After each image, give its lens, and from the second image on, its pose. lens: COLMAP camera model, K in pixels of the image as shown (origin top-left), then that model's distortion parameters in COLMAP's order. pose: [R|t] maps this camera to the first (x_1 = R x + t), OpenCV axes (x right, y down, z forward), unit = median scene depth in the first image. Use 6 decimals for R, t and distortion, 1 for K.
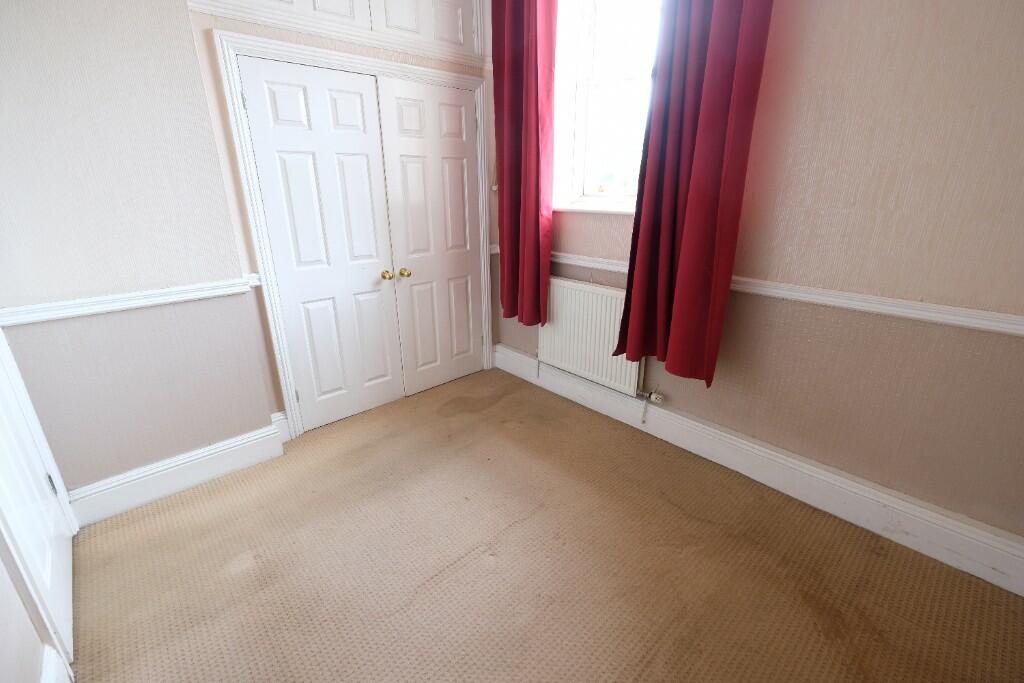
lens RADIAL K [[444.0, 0, 513.9], [0, 444.0, 336.8], [0, 0, 1]] dist [-0.001408, -0.000253]
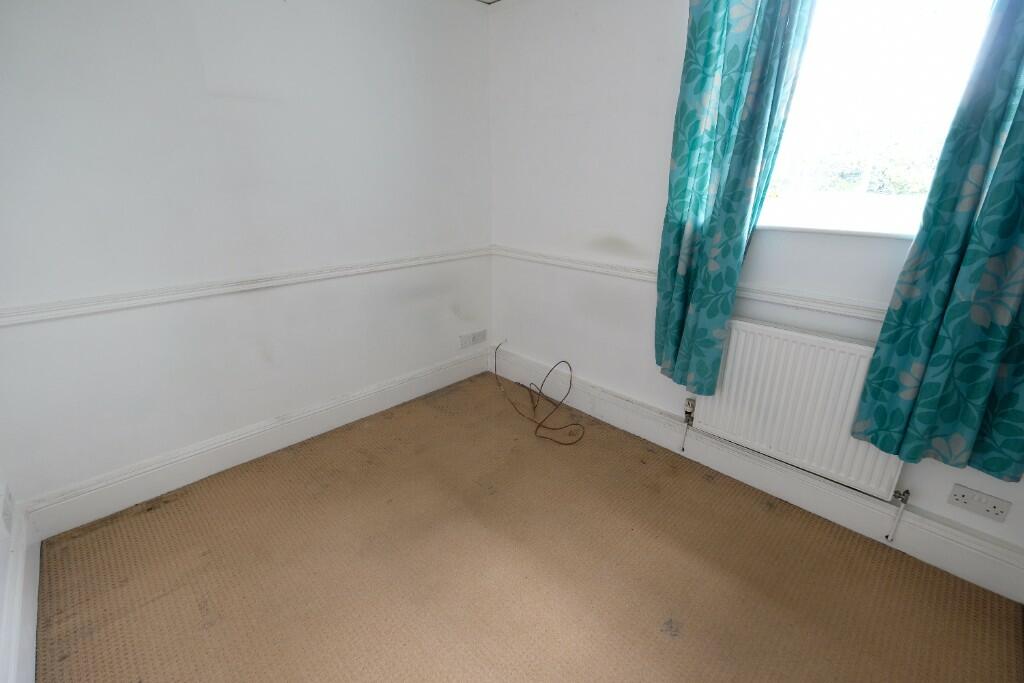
lens RADIAL K [[444.0, 0, 513.9], [0, 444.0, 336.8], [0, 0, 1]] dist [-0.001408, -0.000253]
pose [[0.999360, 0.005237, 0.035394, -0.332581], [-0.005295, 0.999985, 0.001542, -0.117270], [-0.035386, -0.001728, 0.999372, 0.332883]]
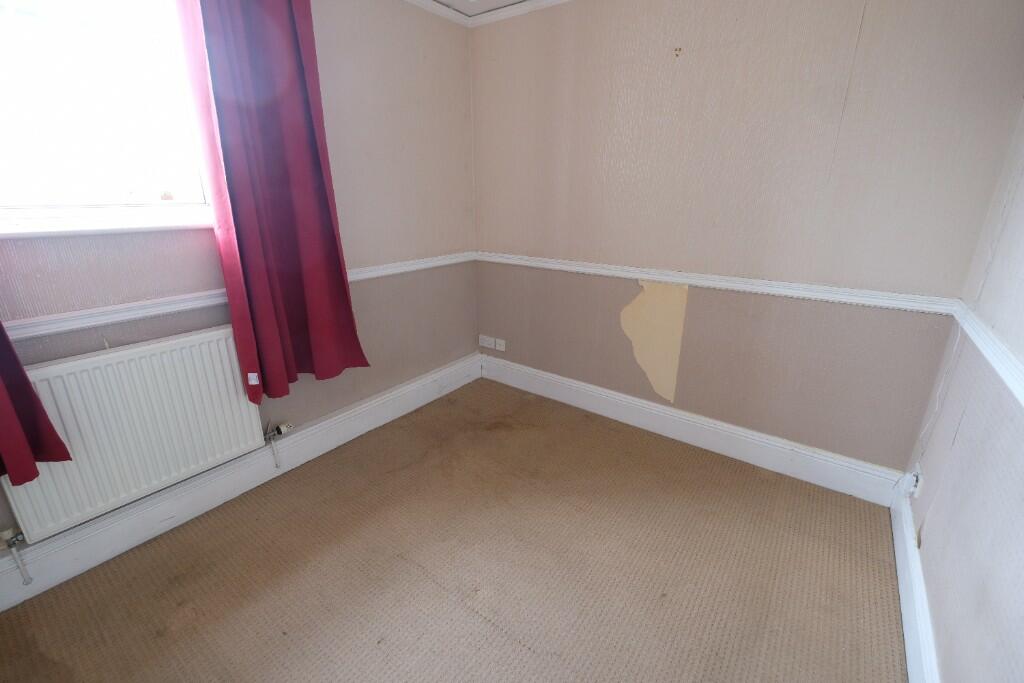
lens RADIAL K [[444.0, 0, 513.9], [0, 444.0, 336.8], [0, 0, 1]] dist [-0.001408, -0.000253]
pose [[-0.192213, -0.301527, 0.933882, -0.566623], [0.315838, 0.881988, 0.349778, -0.198419], [-0.929140, 0.362187, -0.074296, 0.595797]]
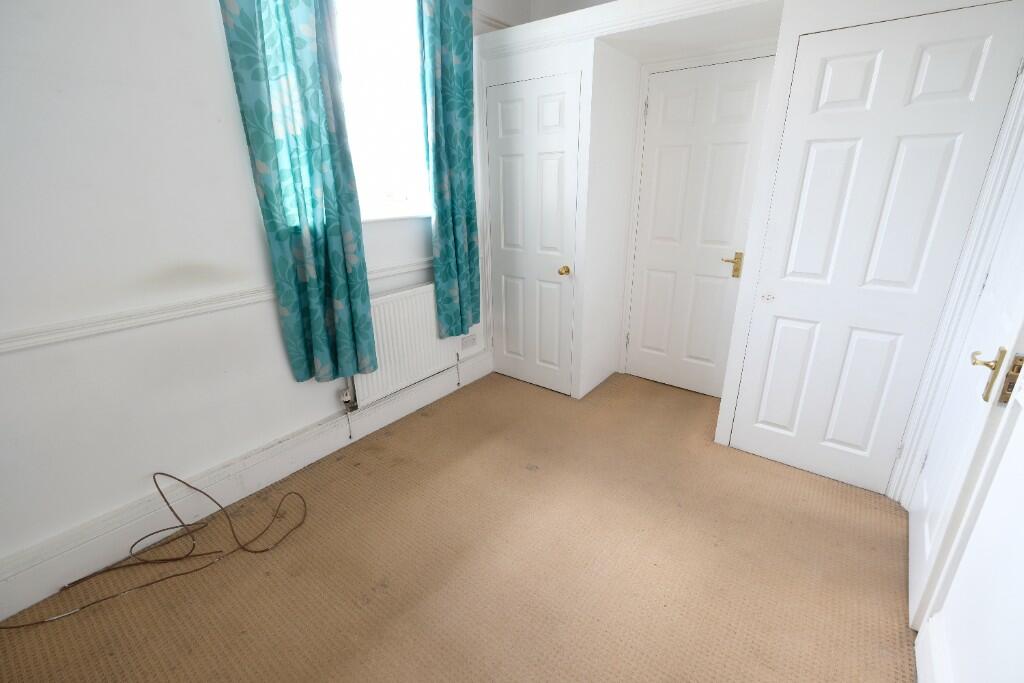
lens RADIAL K [[444.0, 0, 513.9], [0, 444.0, 336.8], [0, 0, 1]] dist [-0.001408, -0.000253]
pose [[-0.176465, -0.308361, 0.934759, -0.958186], [0.336413, 0.873580, 0.351688, -0.335870], [-0.925033, 0.376525, -0.050420, 0.976483]]
